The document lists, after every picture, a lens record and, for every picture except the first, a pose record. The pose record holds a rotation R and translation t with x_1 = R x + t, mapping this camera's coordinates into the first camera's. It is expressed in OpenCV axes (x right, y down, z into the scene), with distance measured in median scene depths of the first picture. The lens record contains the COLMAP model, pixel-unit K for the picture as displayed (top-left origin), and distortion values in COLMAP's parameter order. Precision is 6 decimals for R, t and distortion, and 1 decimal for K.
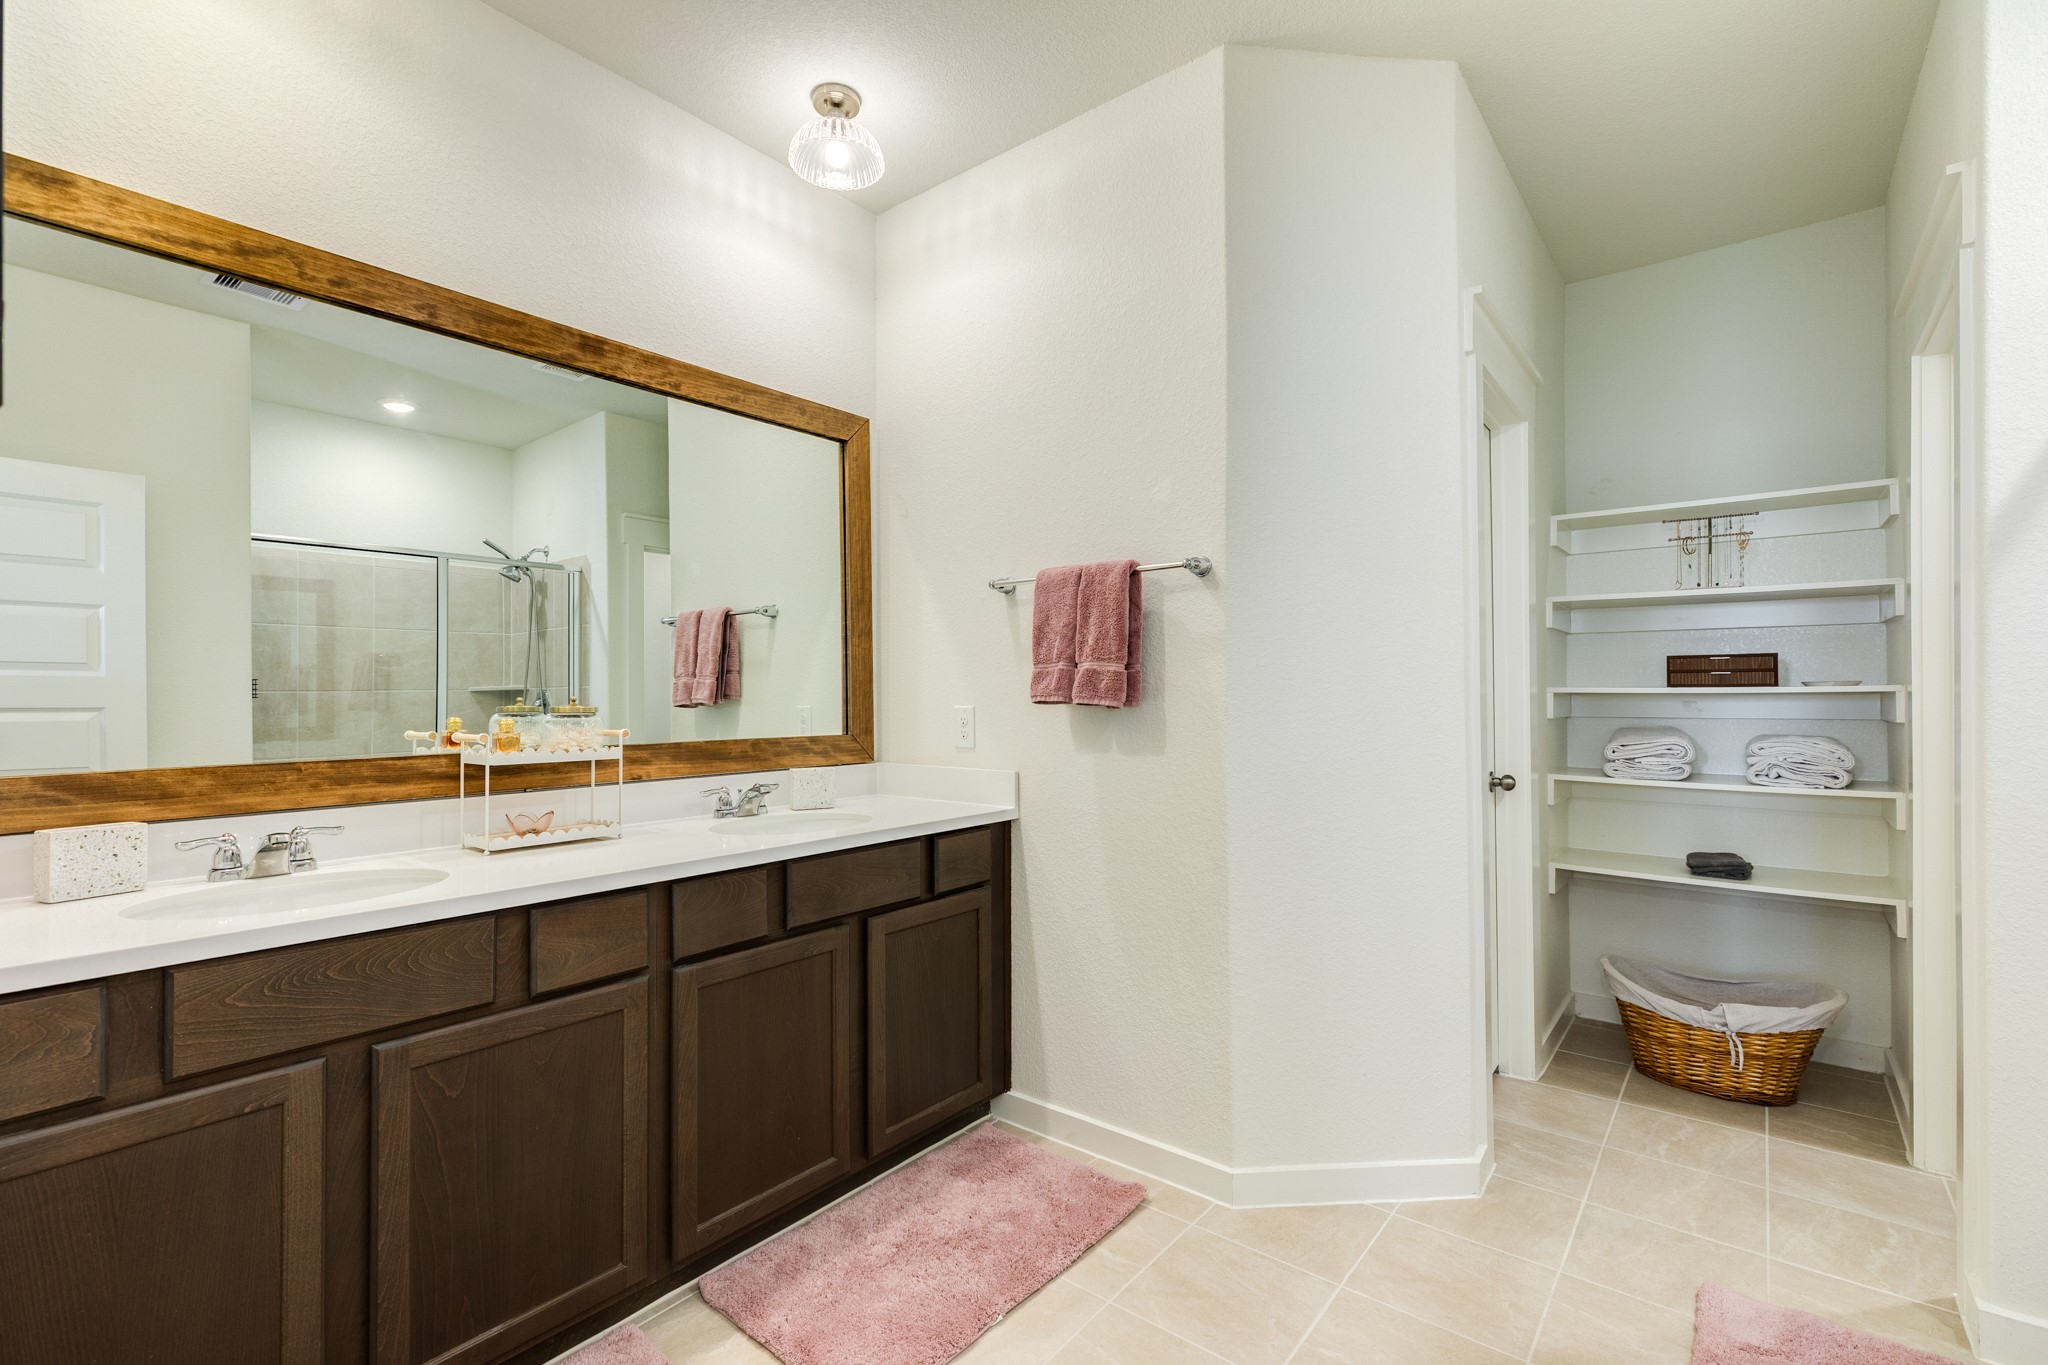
lens RADIAL K [[913.3, 0, 1026.6], [0, 913.3, 684.3], [0, 0, 1]] dist [-0.001386, -0.000048]
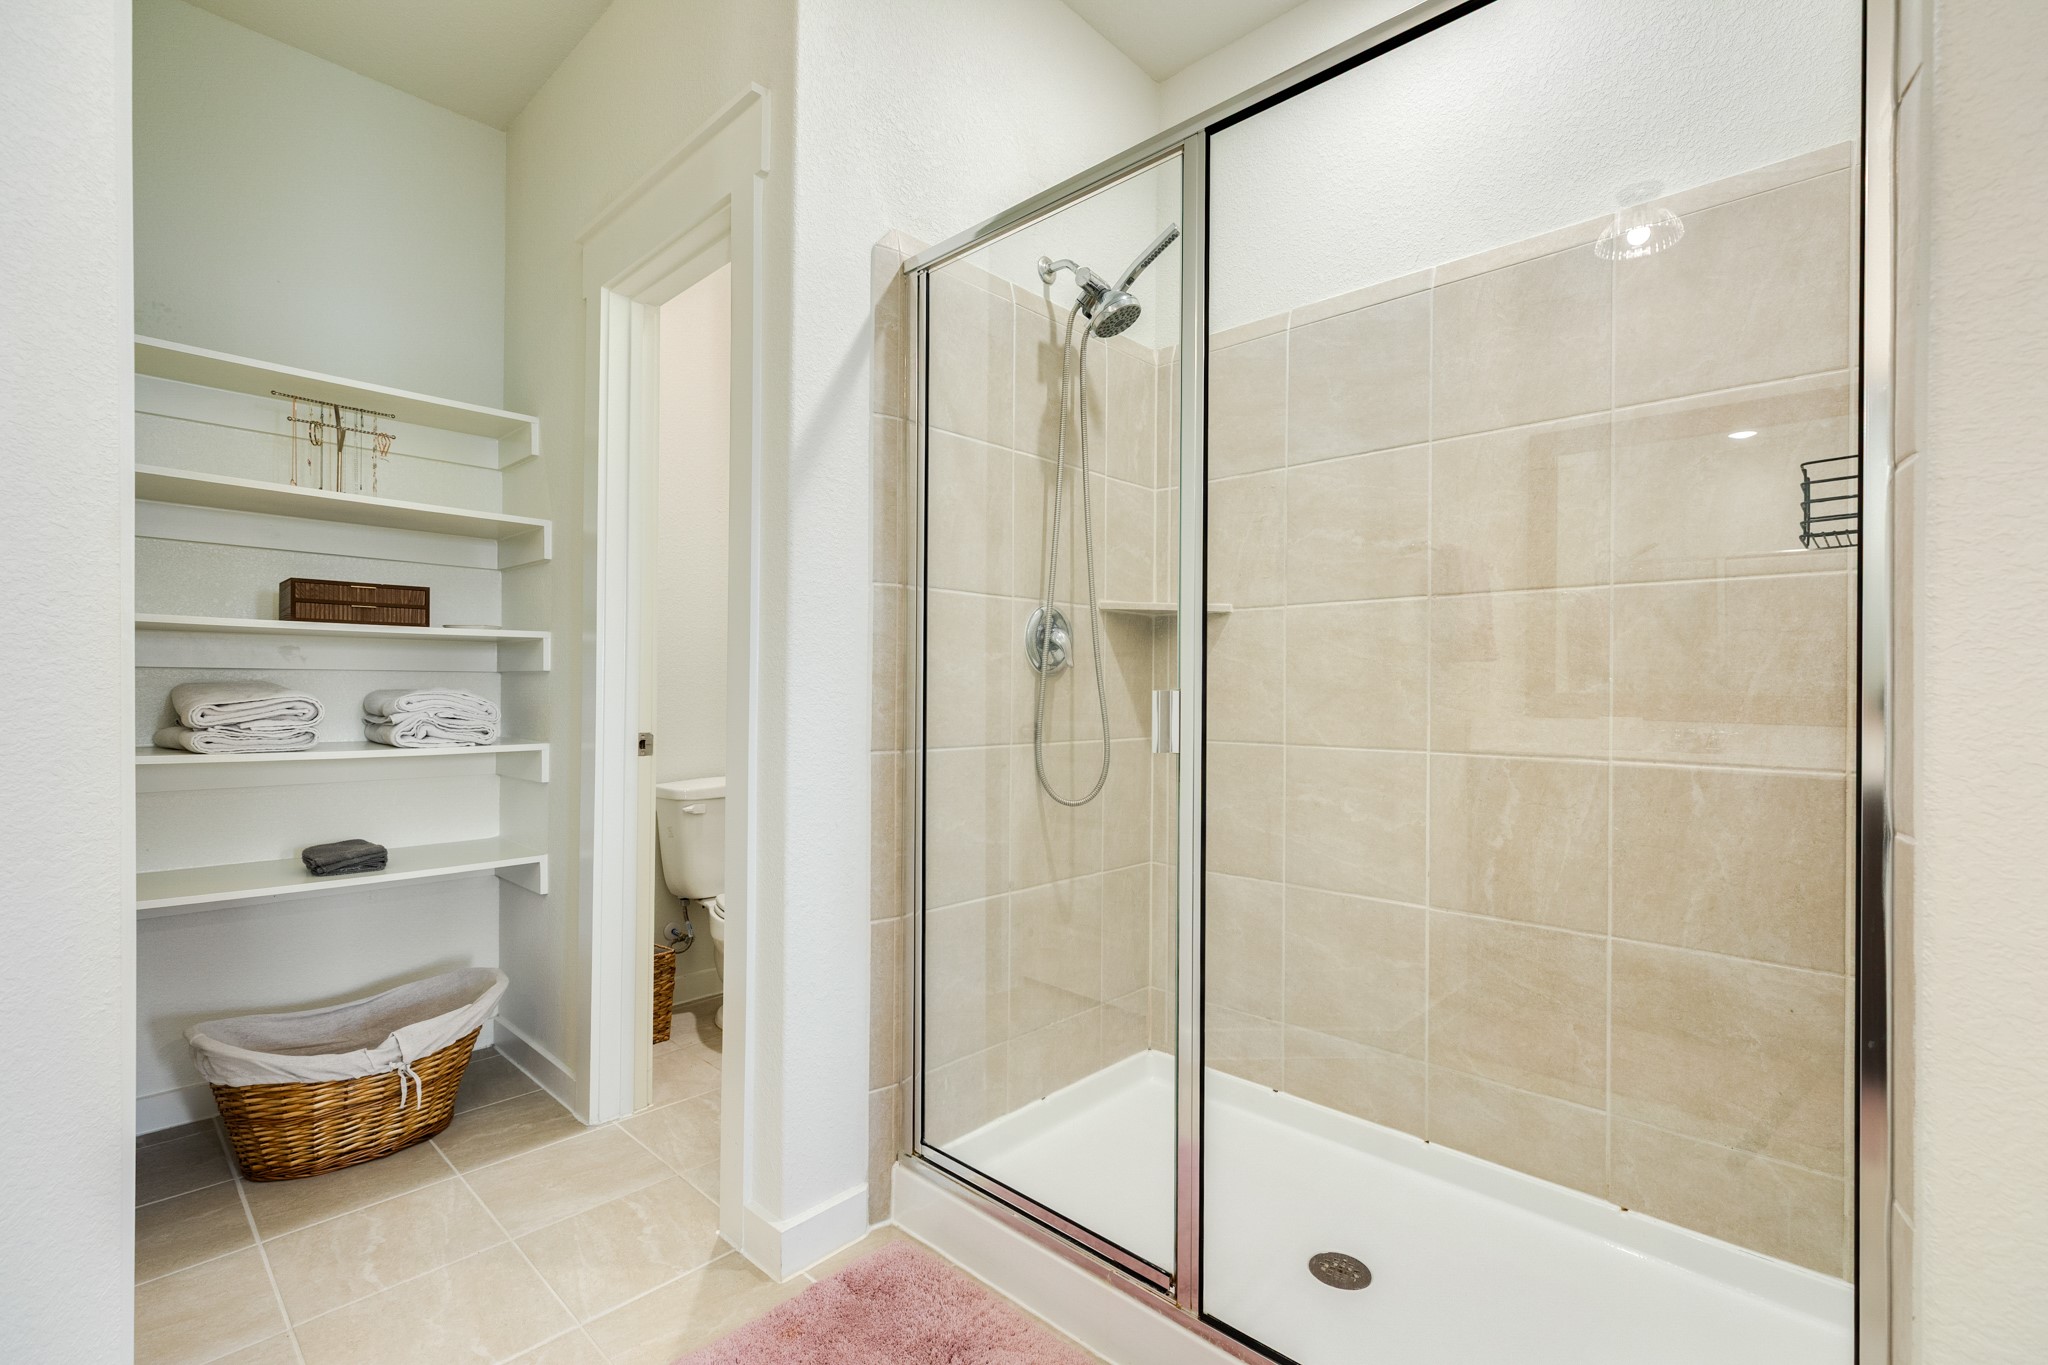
lens RADIAL K [[913.3, 0, 1022.4], [0, 913.3, 683.1], [0, 0, 1]] dist [-0.001386, -0.000048]
pose [[0.079861, 0.008811, 0.996767, 0.036980], [-0.016522, 0.999835, -0.007514, 0.050748], [-0.996669, -0.015868, 0.079993, 0.395942]]
